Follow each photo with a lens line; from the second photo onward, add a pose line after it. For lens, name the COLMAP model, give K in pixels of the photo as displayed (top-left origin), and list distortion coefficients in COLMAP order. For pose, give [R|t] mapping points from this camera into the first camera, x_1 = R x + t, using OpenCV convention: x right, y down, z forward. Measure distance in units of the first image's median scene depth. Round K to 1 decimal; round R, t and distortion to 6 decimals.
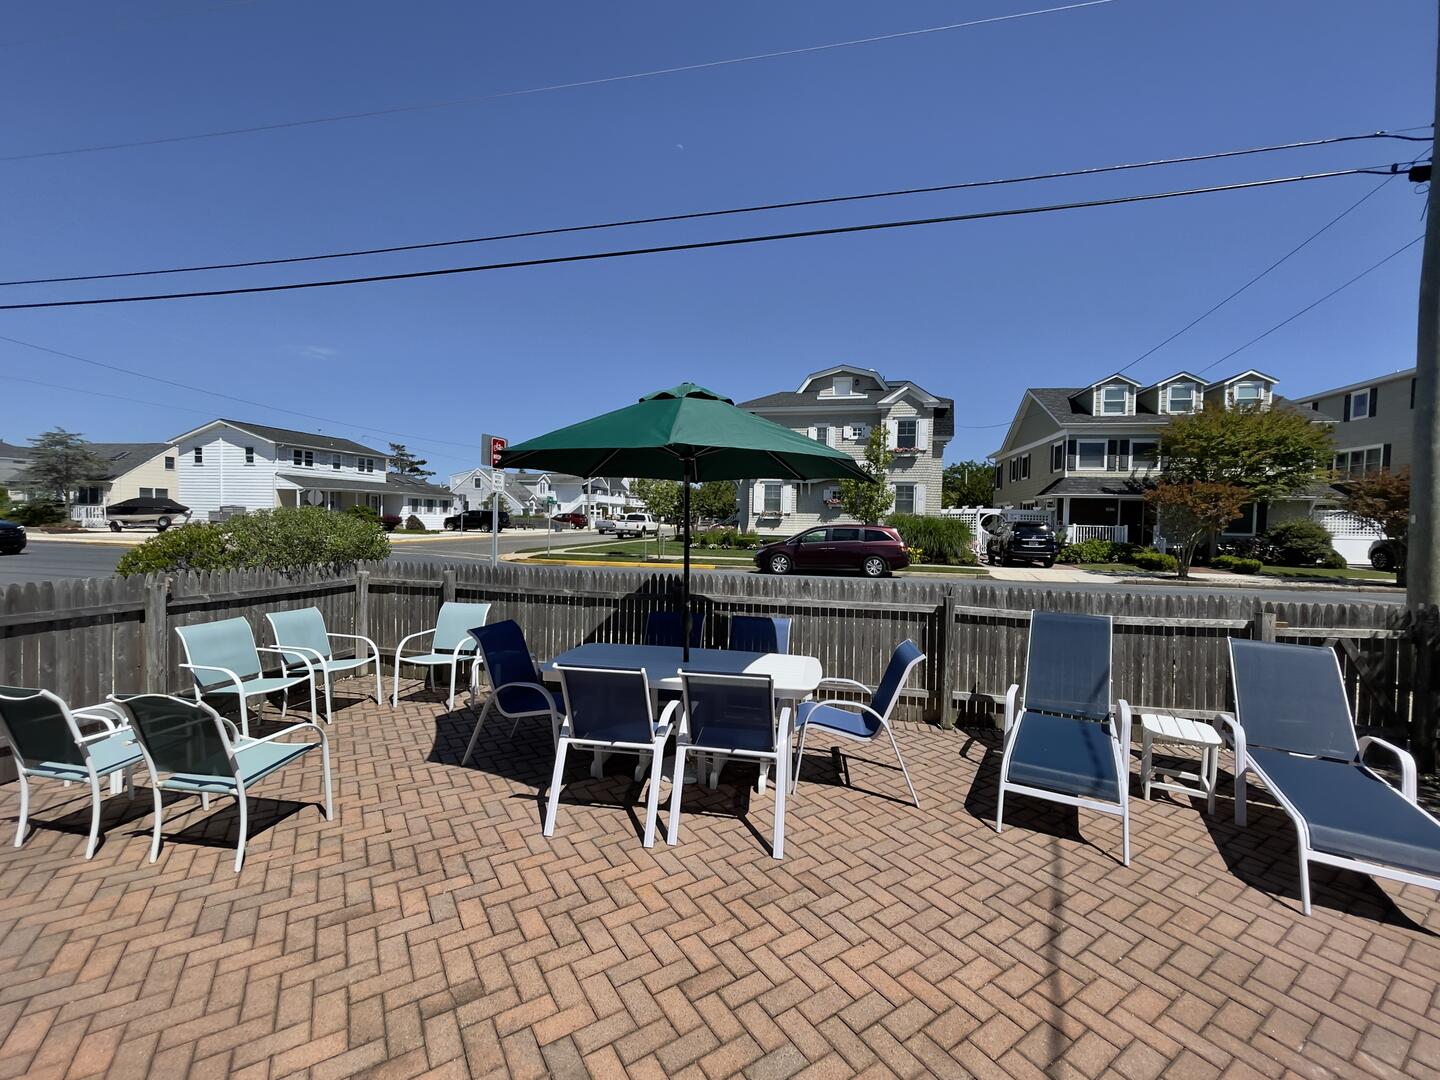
lens RADIAL K [[587.5, 0, 719.8], [0, 587.5, 534.6], [0, 0, 1]] dist [-0.001981, 0.001268]
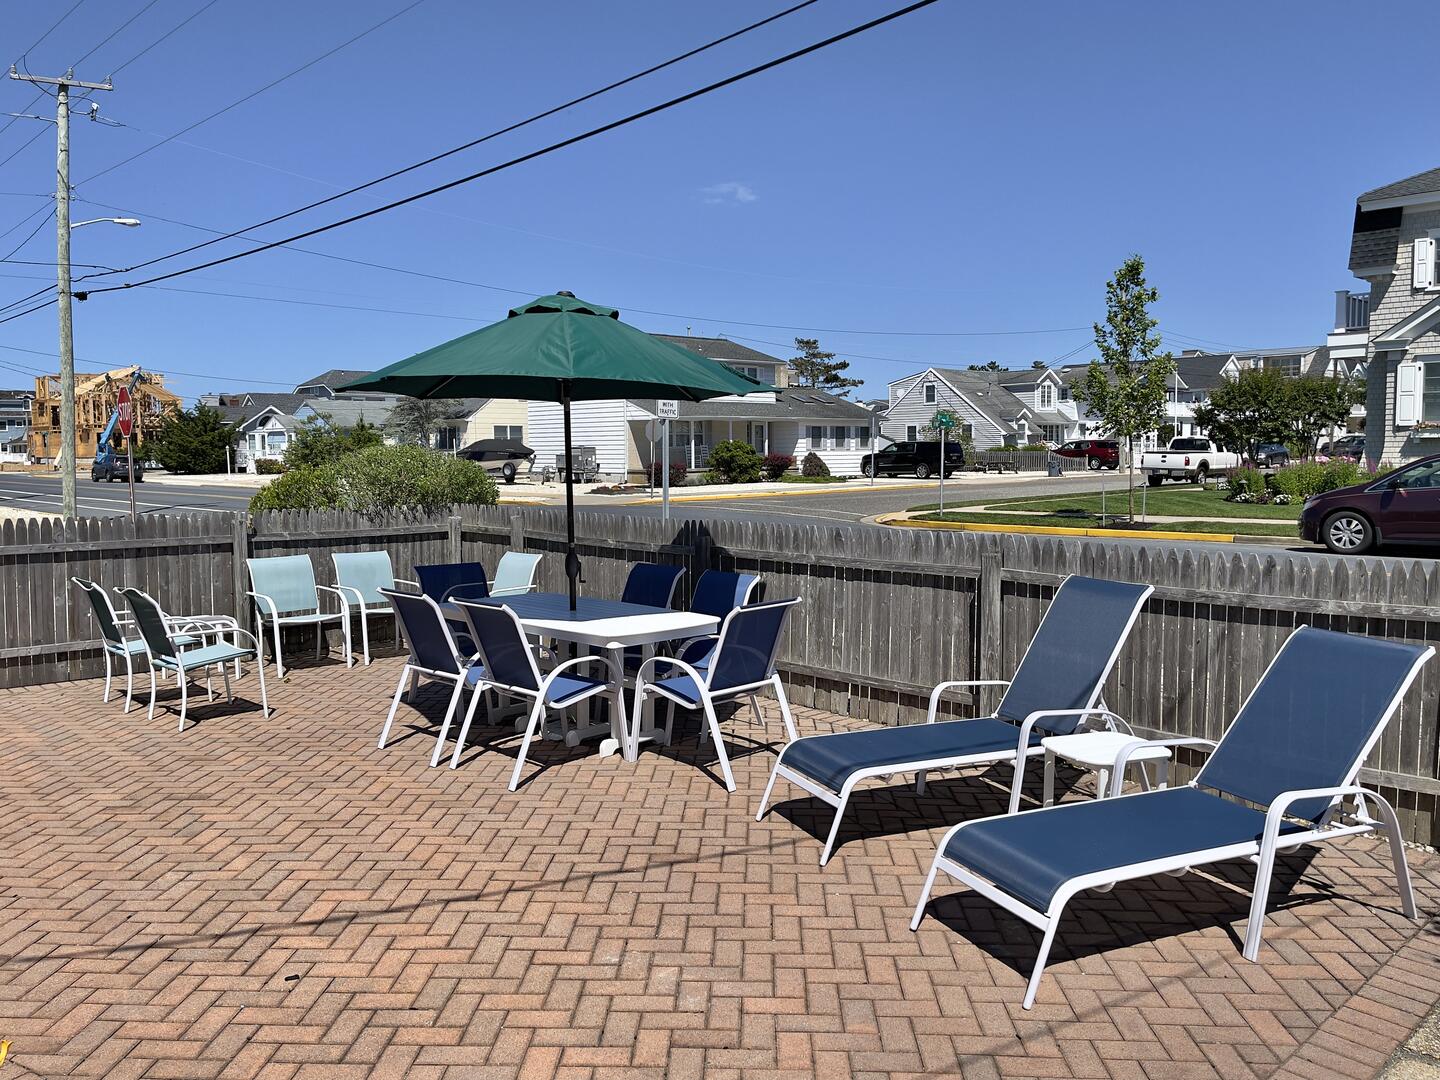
lens RADIAL K [[1074.8, 0, 721.5], [0, 1074.8, 541.2], [0, 0, 1]] dist [0.033716, -0.013778]
pose [[0.830628, 0.018813, -0.556509, 0.173885], [0.011676, 0.998621, 0.051185, 0.005762], [0.556705, -0.049014, 0.829263, -0.034617]]
